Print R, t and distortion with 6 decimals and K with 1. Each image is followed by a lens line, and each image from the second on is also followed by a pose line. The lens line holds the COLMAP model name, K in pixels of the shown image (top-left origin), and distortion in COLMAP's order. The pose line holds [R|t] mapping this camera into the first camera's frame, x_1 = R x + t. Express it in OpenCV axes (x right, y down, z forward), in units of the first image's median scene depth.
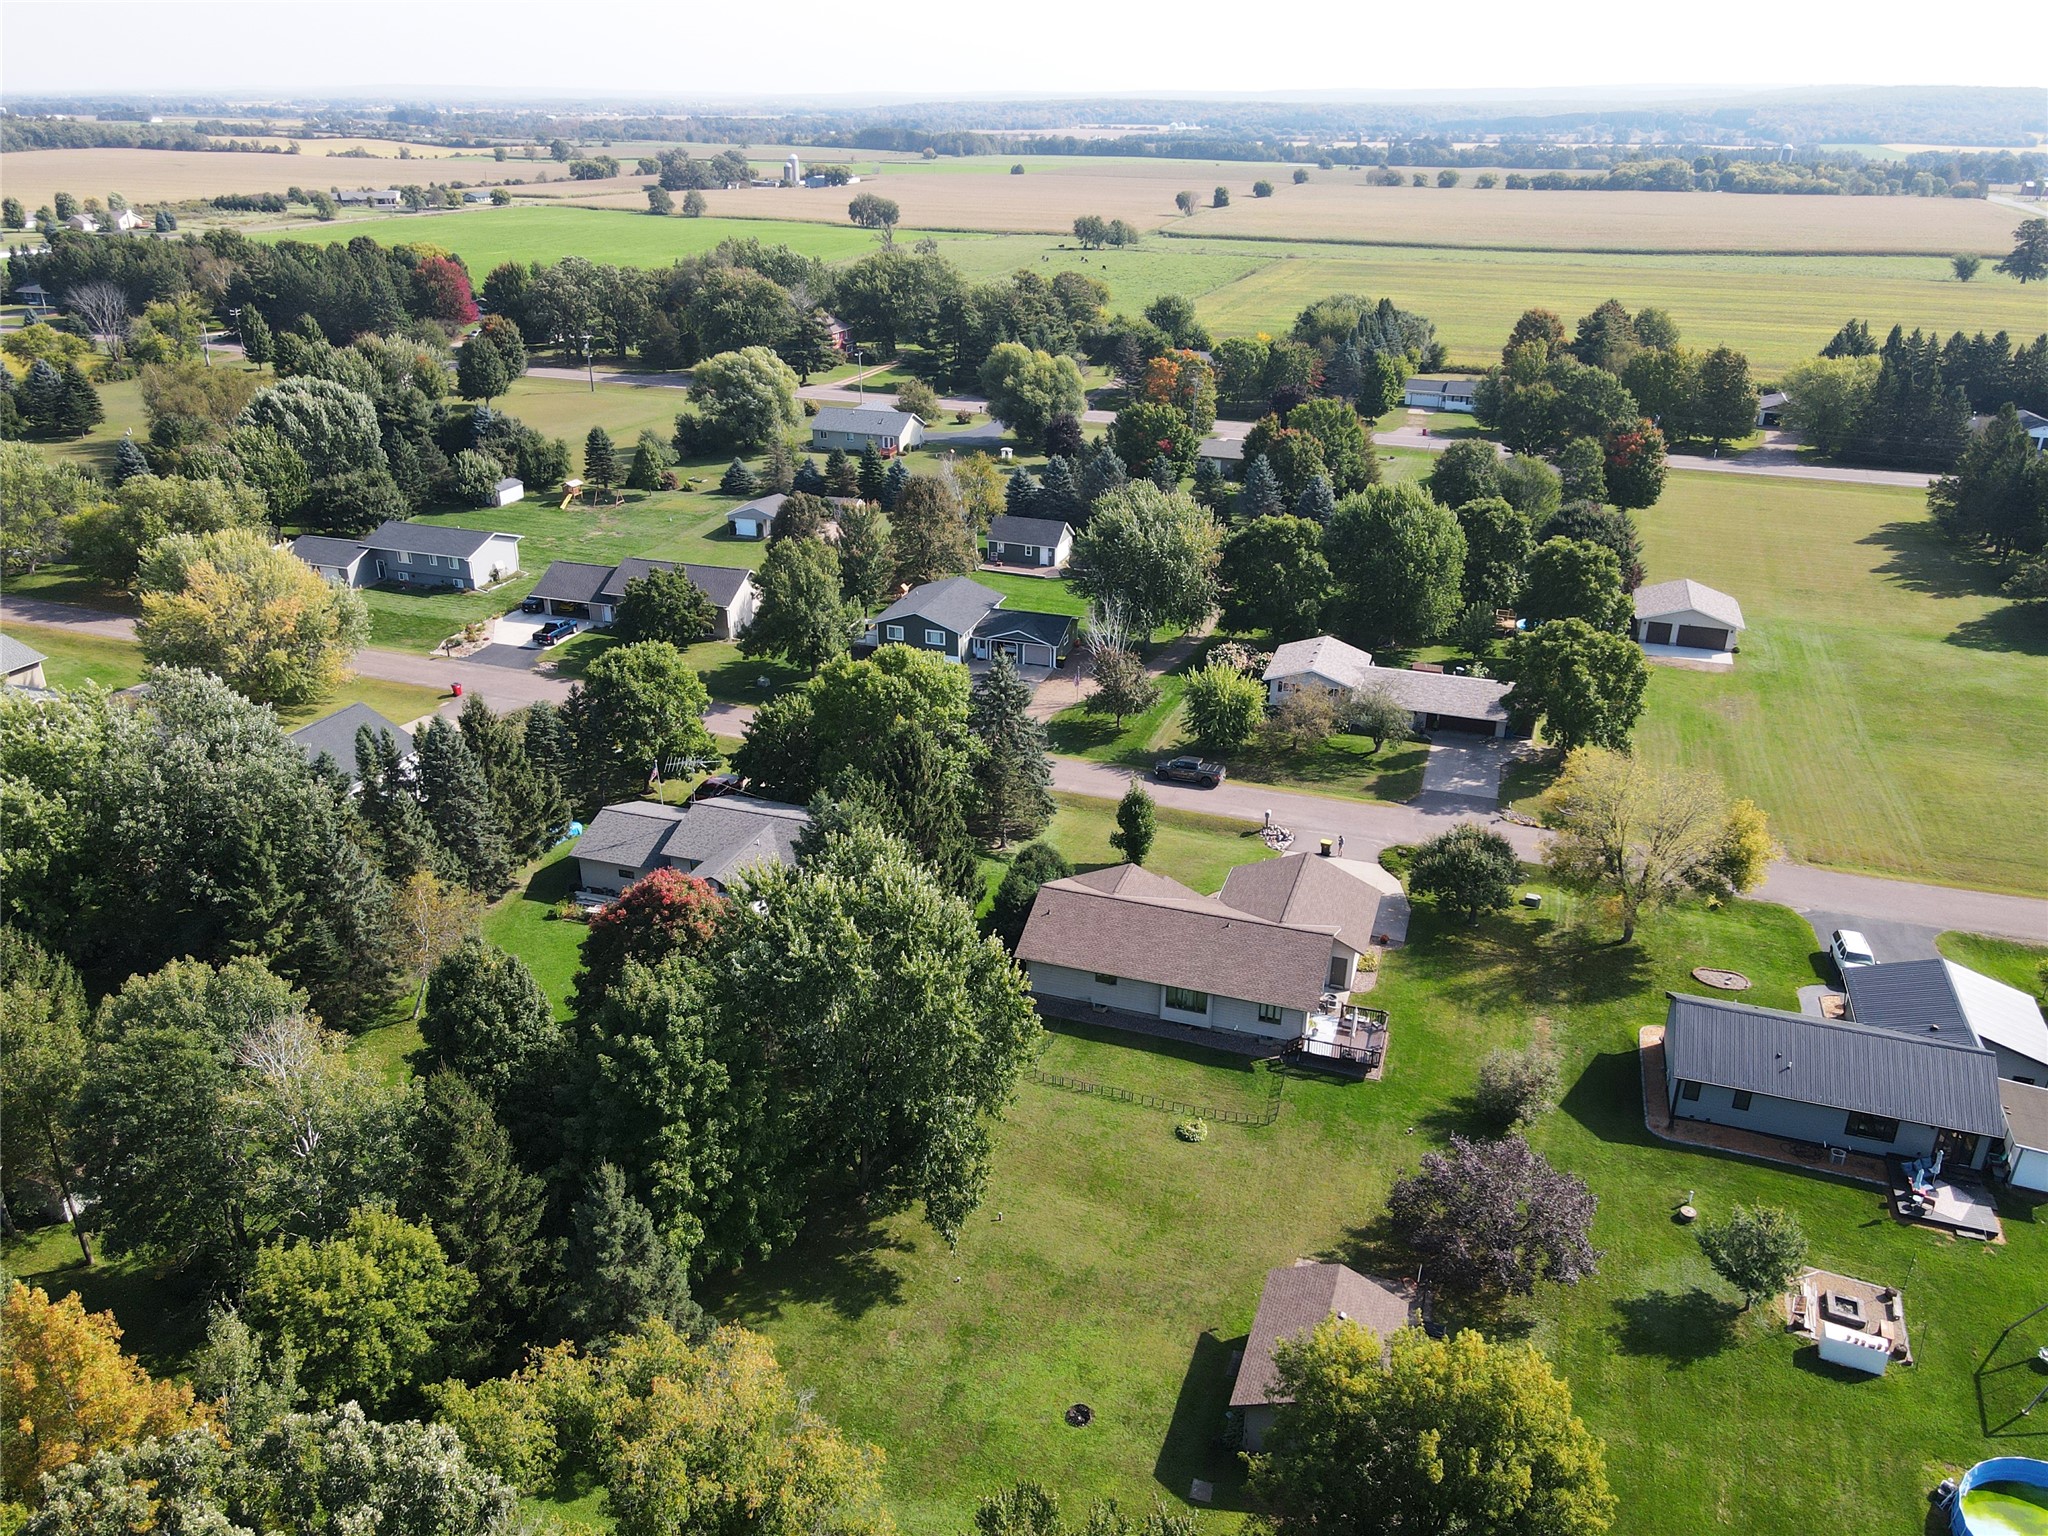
lens RADIAL K [[1505.2, 0, 1024.0], [0, 1505.2, 768.0], [0, 0, 1]] dist [0.009862, 0.001185]
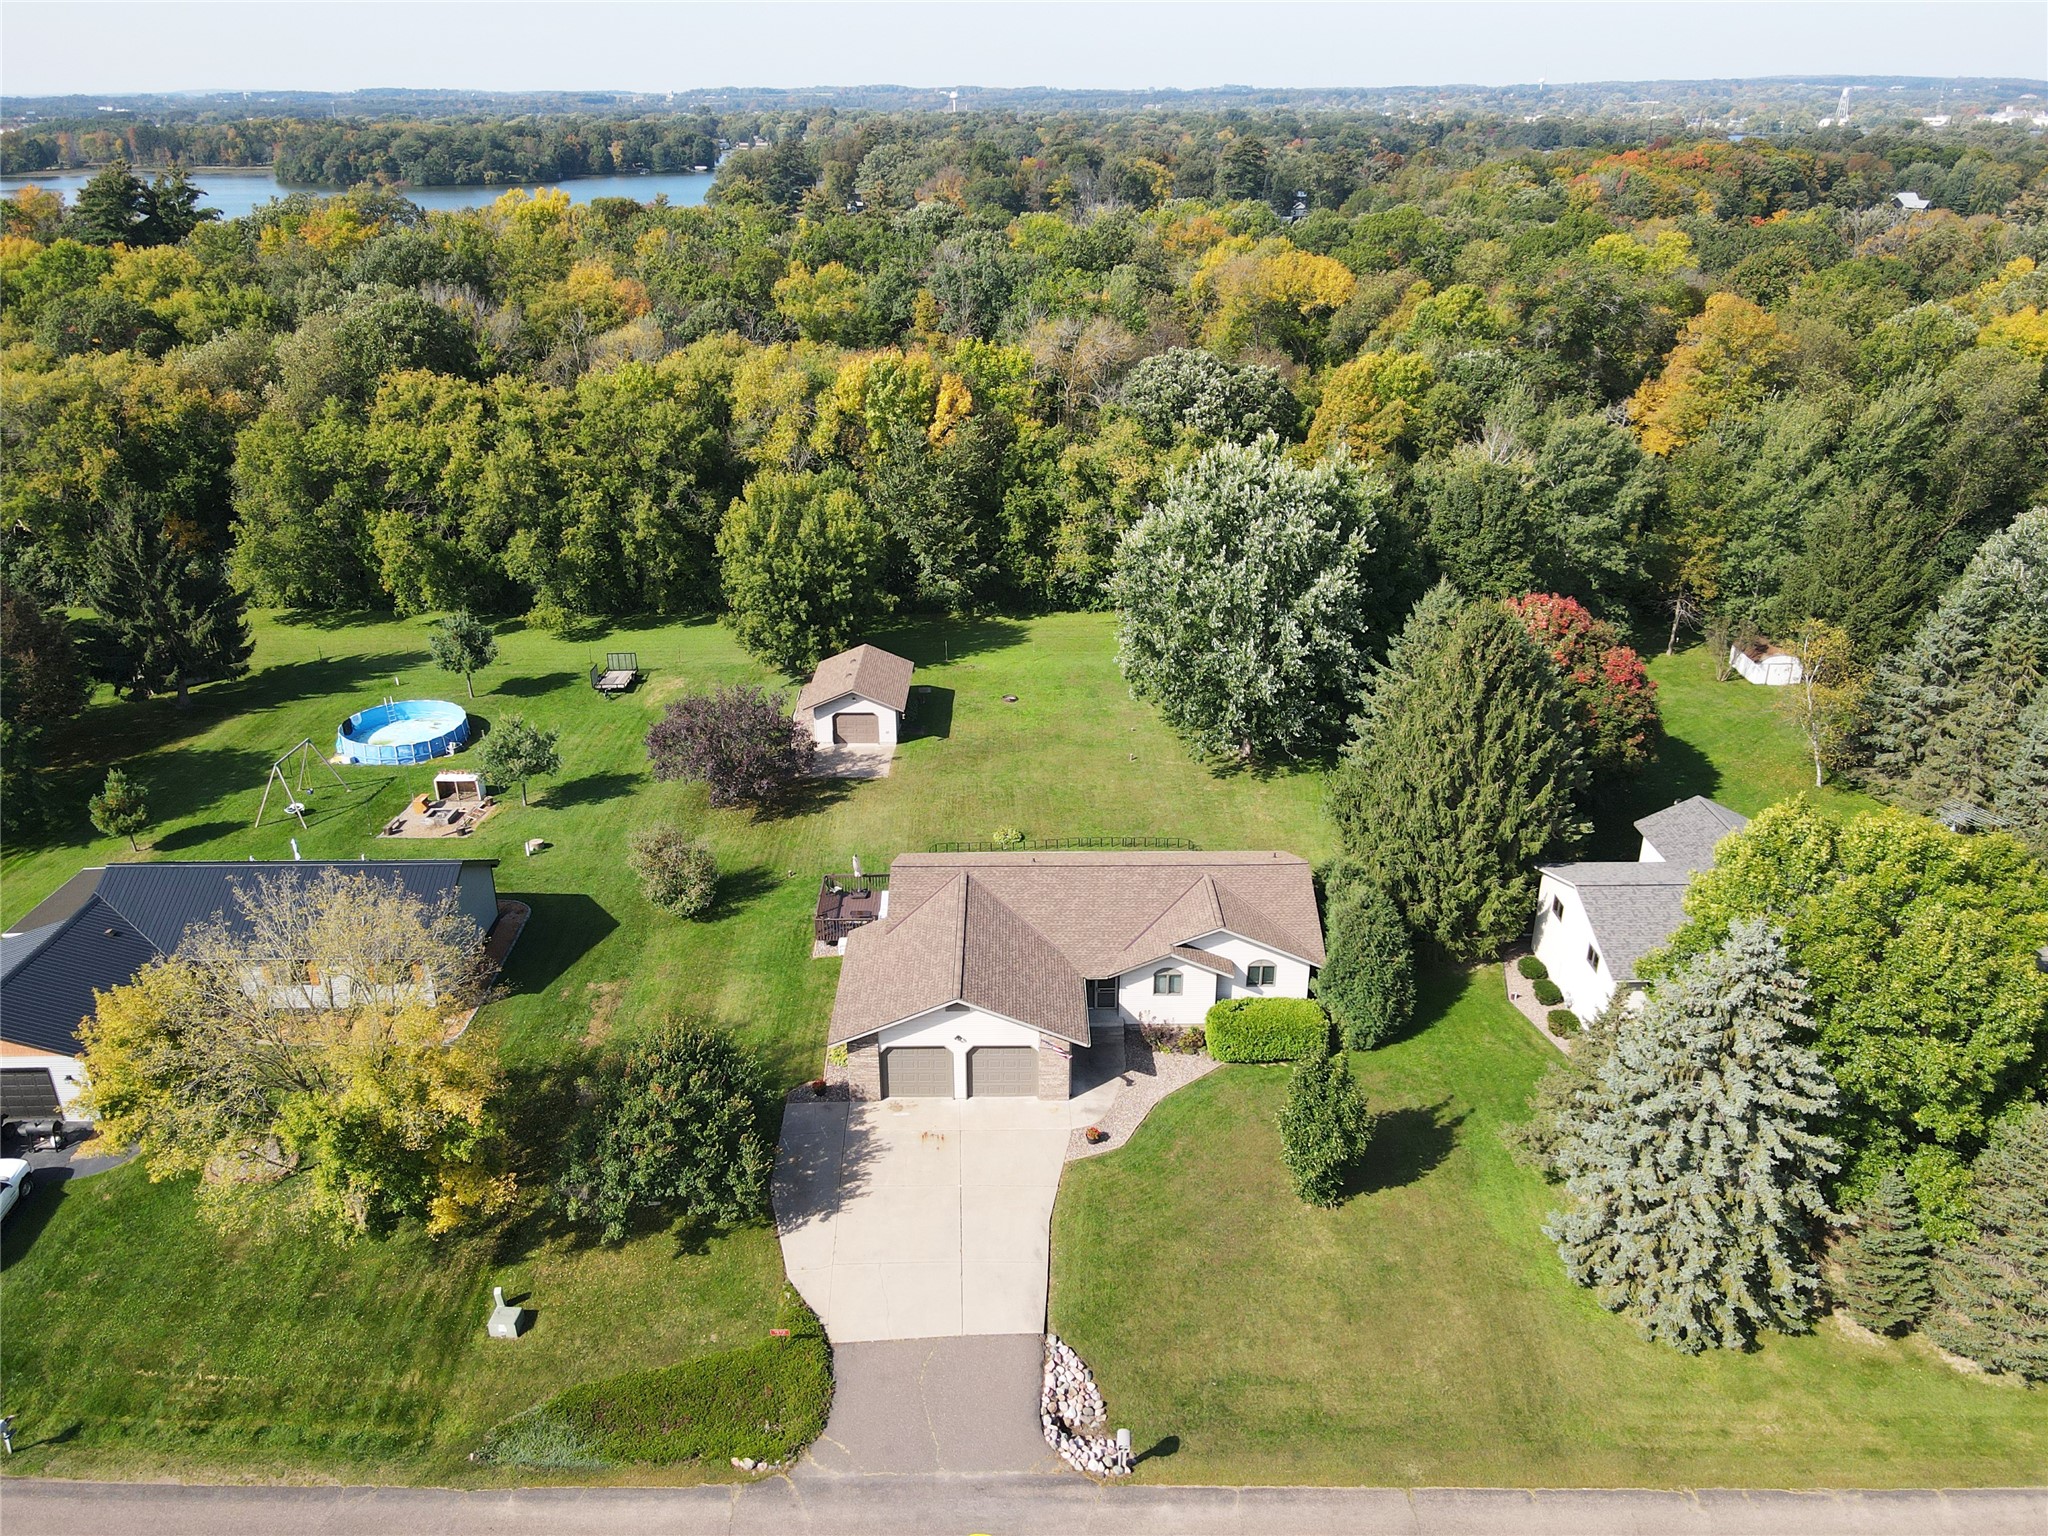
lens RADIAL K [[1505.2, 0, 1024.0], [0, 1505.2, 768.0], [0, 0, 1]] dist [0.009862, 0.001185]
pose [[-0.940991, 0.148104, -0.304305, 0.463388], [-0.138560, 0.651752, 0.745668, -0.626856], [0.308768, 0.743831, -0.592771, 1.815654]]
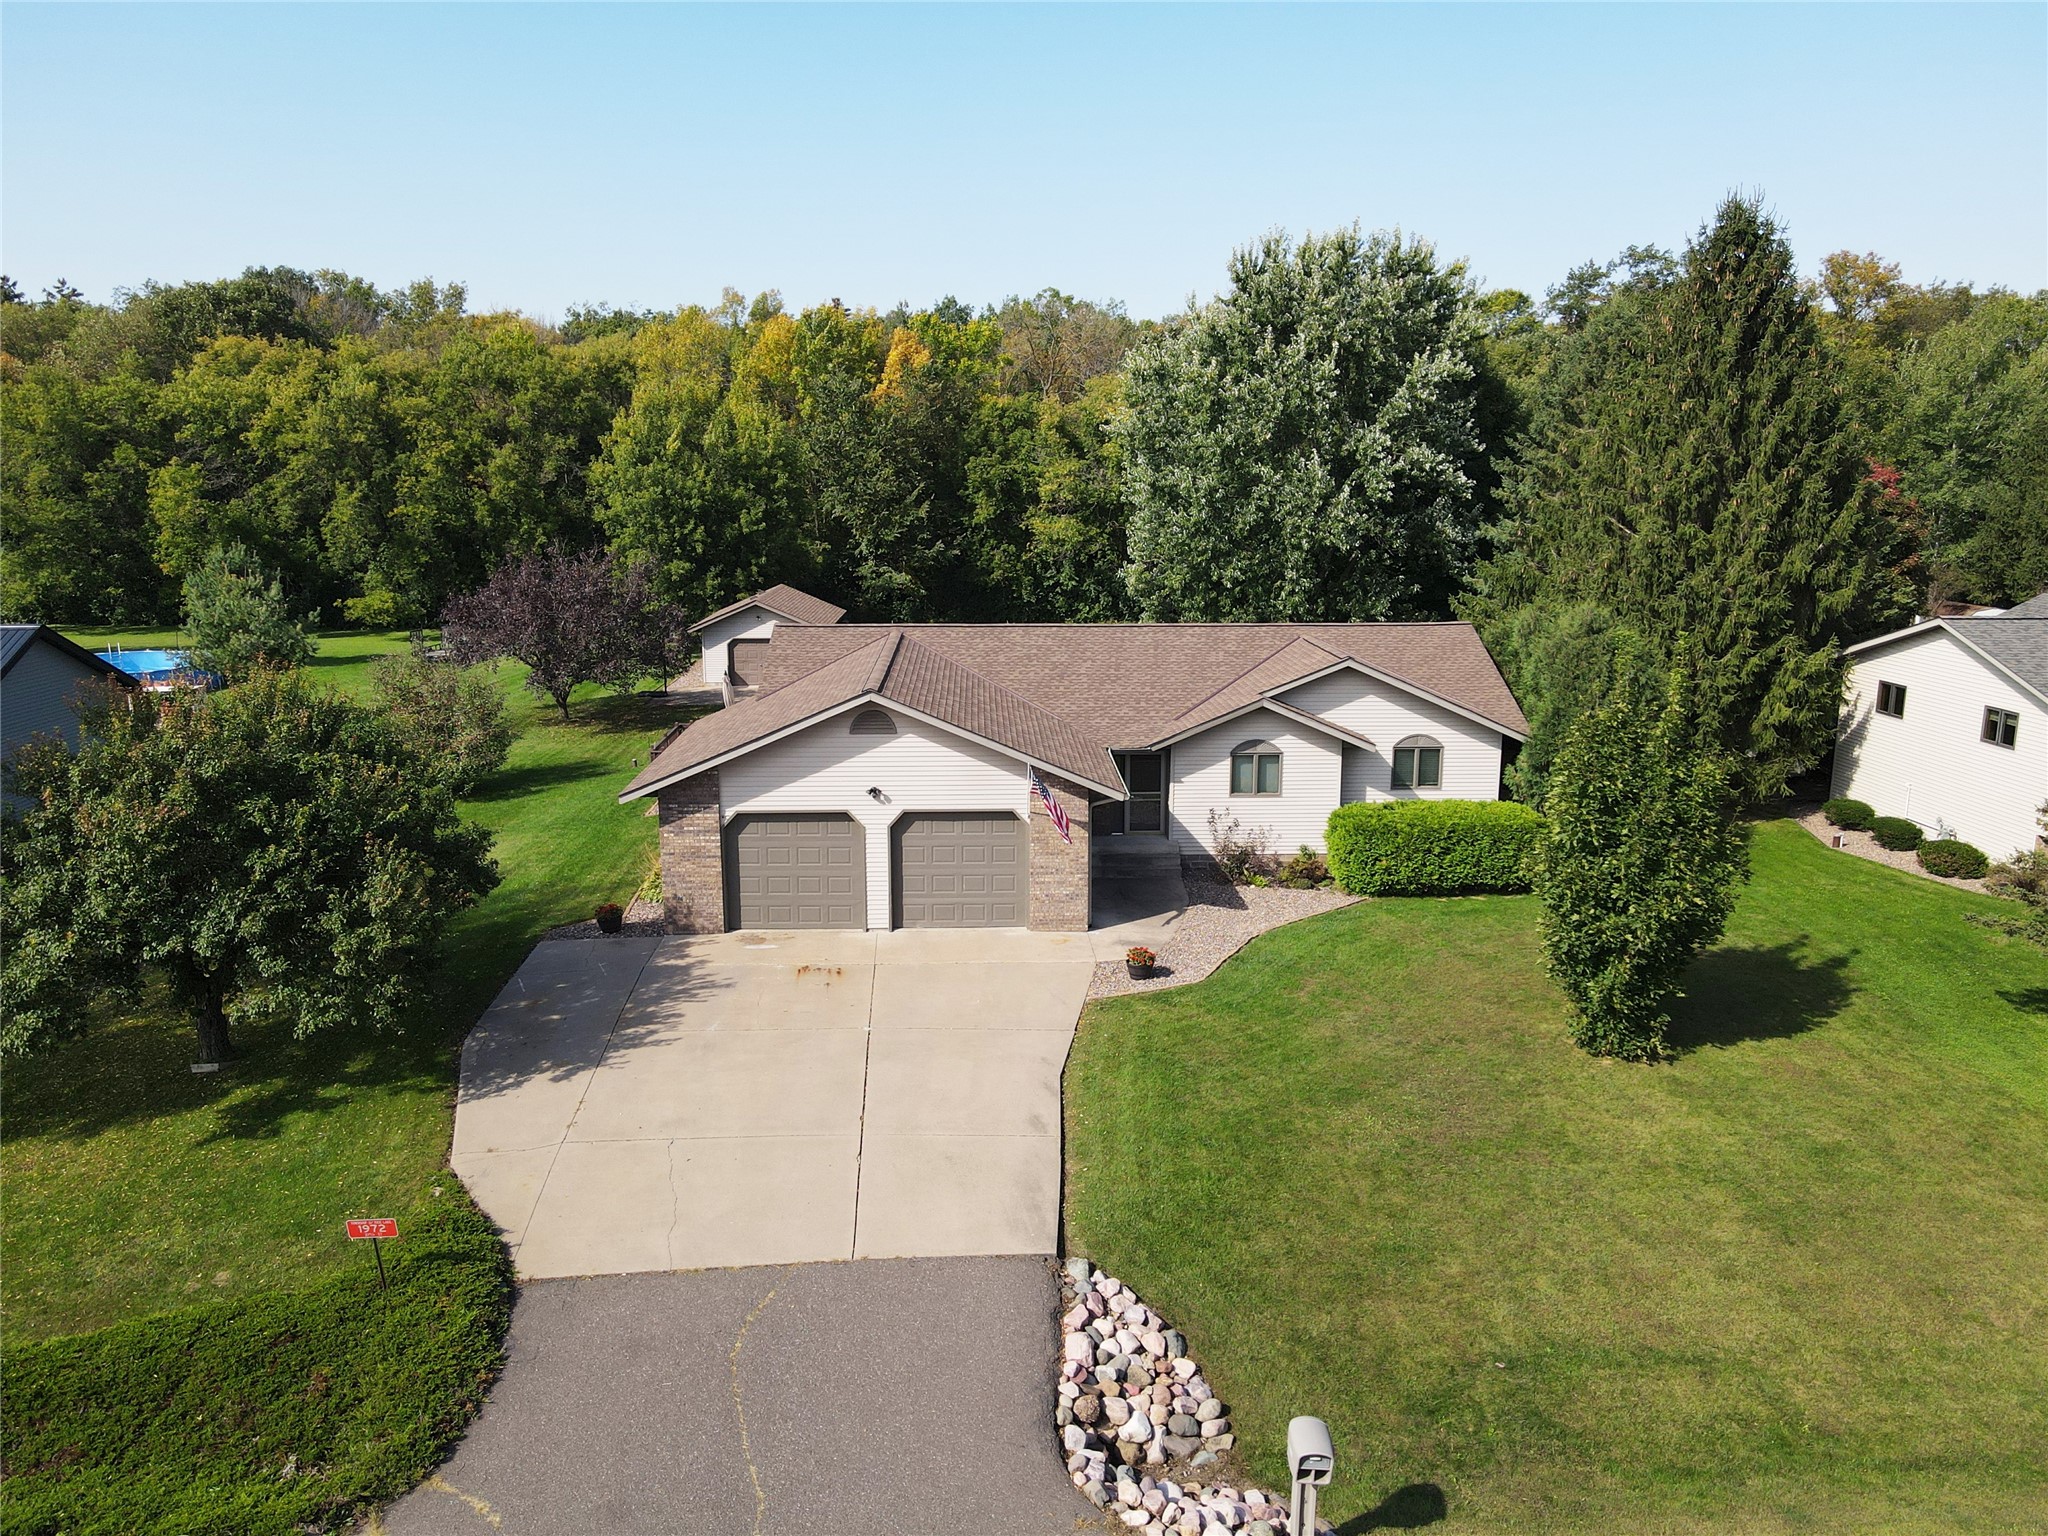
lens RADIAL K [[1505.2, 0, 1024.0], [0, 1505.2, 768.0], [0, 0, 1]] dist [0.009862, 0.001185]
pose [[-0.933313, 0.081290, -0.349741, 0.376838], [-0.149231, 0.798110, 0.583738, -0.168851], [0.326584, 0.597003, -0.732756, 1.748162]]
